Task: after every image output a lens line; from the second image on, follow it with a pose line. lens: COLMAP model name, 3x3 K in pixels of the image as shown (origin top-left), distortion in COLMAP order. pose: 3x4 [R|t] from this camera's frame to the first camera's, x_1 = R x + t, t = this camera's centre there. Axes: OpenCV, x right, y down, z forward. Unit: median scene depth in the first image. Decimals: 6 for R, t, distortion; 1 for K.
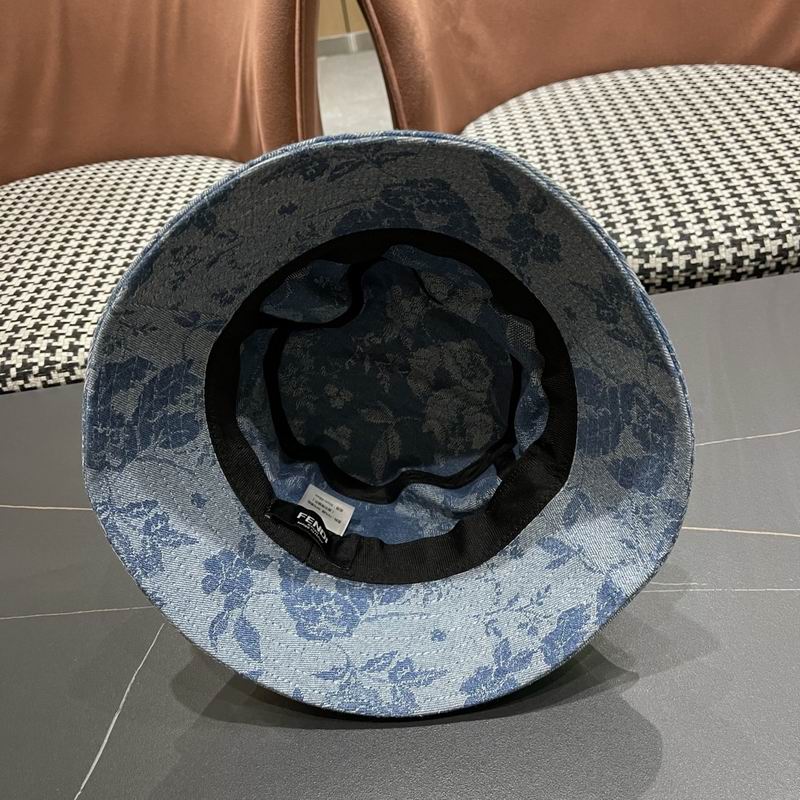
lens RADIAL K [[826.4, 0, 400.1], [0, 826.4, 407.1], [0, 0, 1]] dist [0.023580, 0.000000]
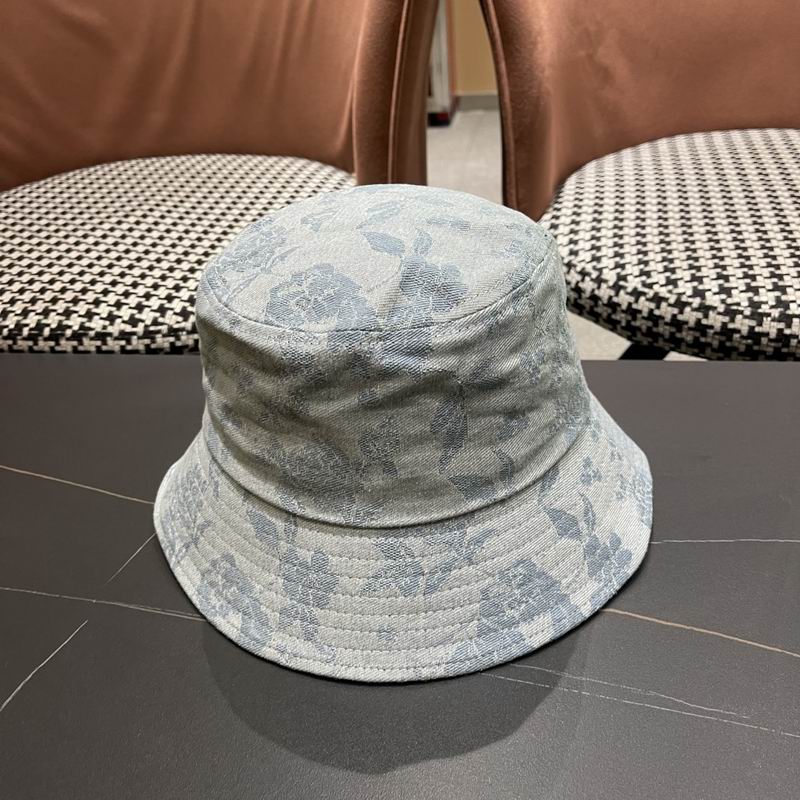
lens RADIAL K [[826.4, 0, 401.7], [0, 826.4, 413.0], [0, 0, 1]] dist [0.023580, 0.000000]
pose [[0.974260, 0.172947, -0.144594, 0.079703], [-0.182618, 0.981563, -0.056427, 0.027520], [0.132169, 0.081380, 0.987881, 0.120819]]
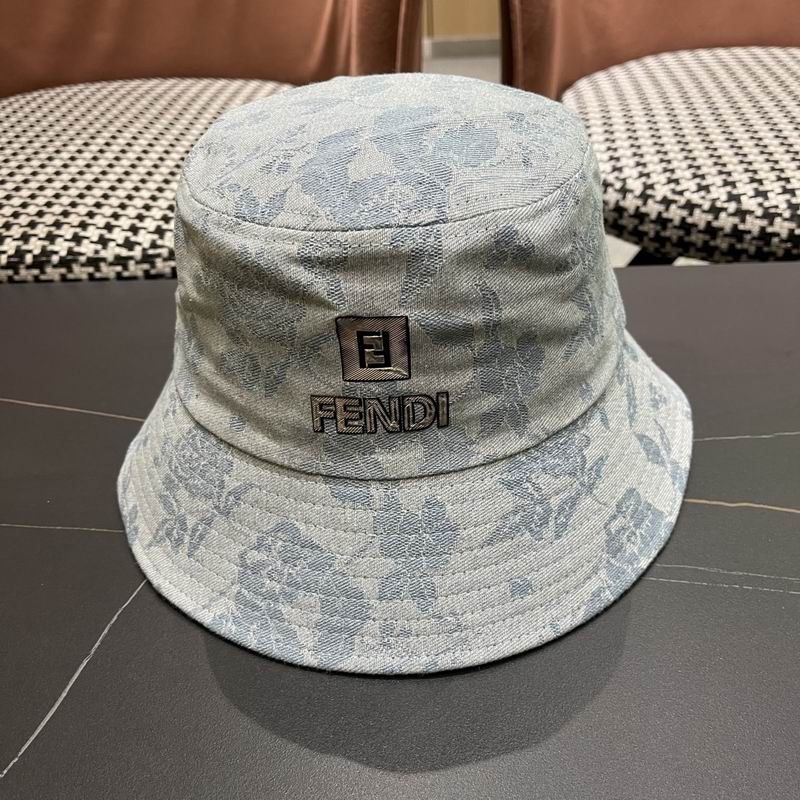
lens RADIAL K [[826.4, 0, 398.8], [0, 826.4, 411.1], [0, 0, 1]] dist [0.023580, 0.000000]
pose [[0.990841, 0.131697, -0.029844, -0.047637], [-0.132817, 0.990361, -0.039310, 0.090947], [0.024379, 0.042914, 0.998781, 0.170070]]
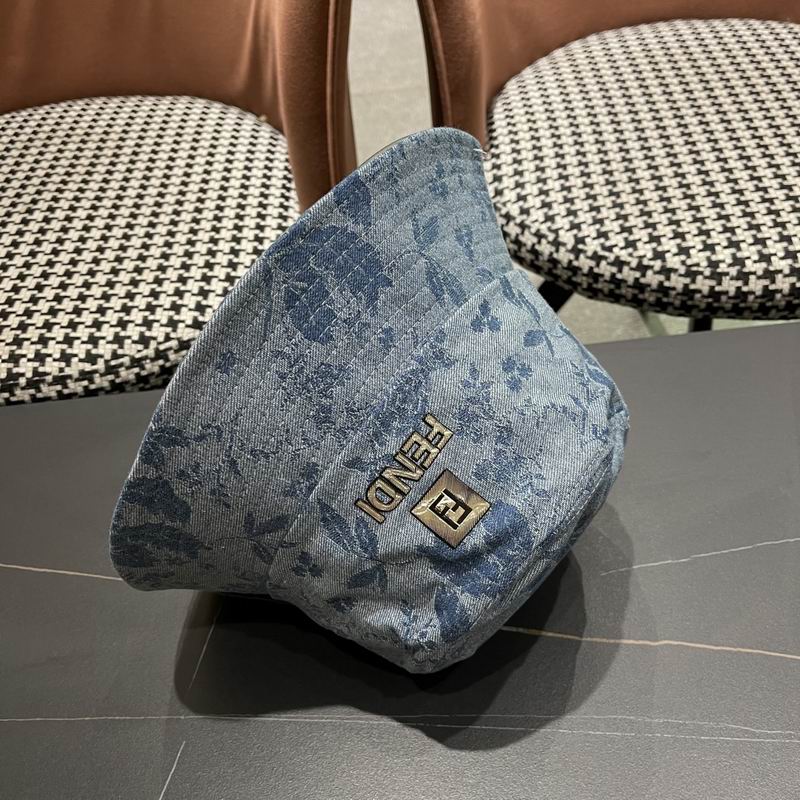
lens RADIAL K [[826.4, 0, 397.0], [0, 826.4, 408.7], [0, 0, 1]] dist [0.023580, 0.000000]
pose [[0.998756, 0.038721, 0.031425, -0.067703], [-0.042630, 0.989910, 0.135133, -0.147310], [-0.025876, -0.136305, 0.990329, 0.112074]]
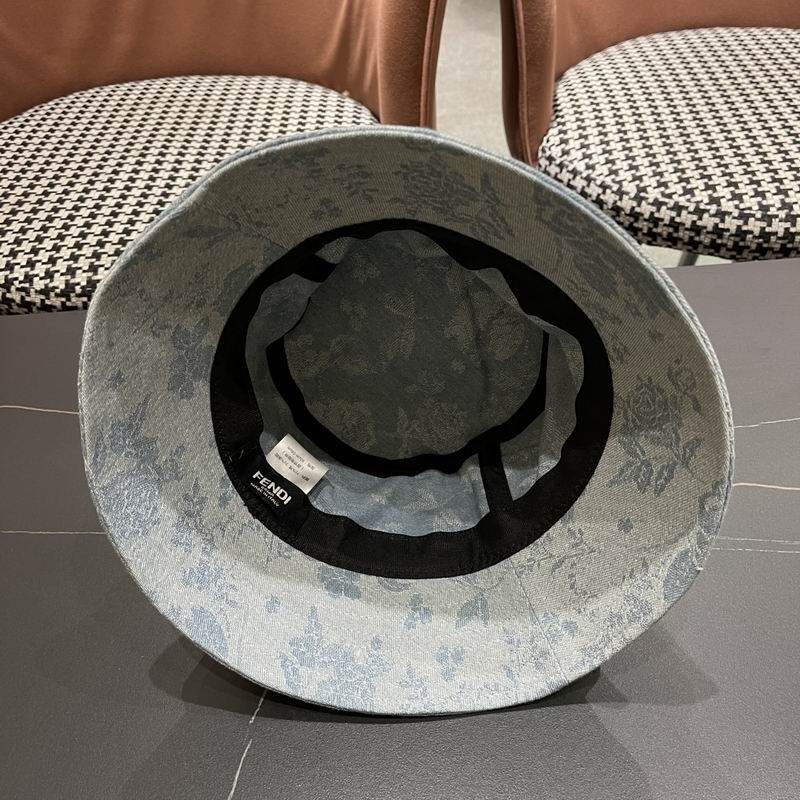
lens RADIAL K [[826.4, 0, 398.9], [0, 826.4, 403.8], [0, 0, 1]] dist [0.023580, 0.000000]
pose [[0.996545, 0.076386, 0.032600, -0.157383], [-0.078090, 0.995447, 0.054662, 0.016851], [-0.028276, -0.057019, 0.997973, 0.009562]]
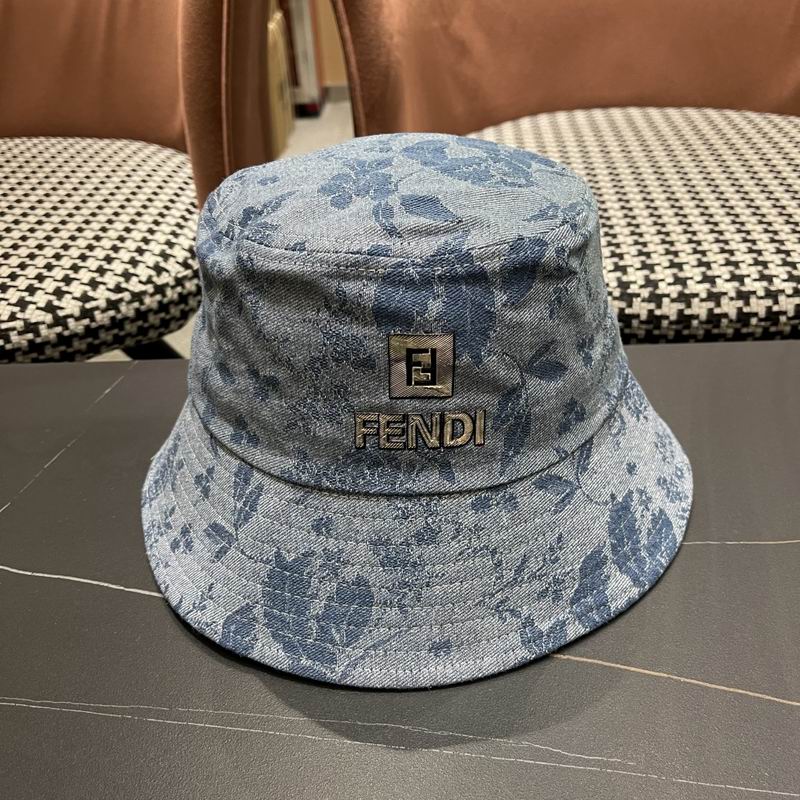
lens RADIAL K [[826.4, 0, 408.8], [0, 826.4, 412.2], [0, 0, 1]] dist [0.023580, 0.000000]
pose [[0.992462, 0.122097, -0.010584, 0.108489], [-0.122549, 0.989555, -0.075907, 0.011120], [0.001205, 0.076632, 0.997059, 0.215965]]
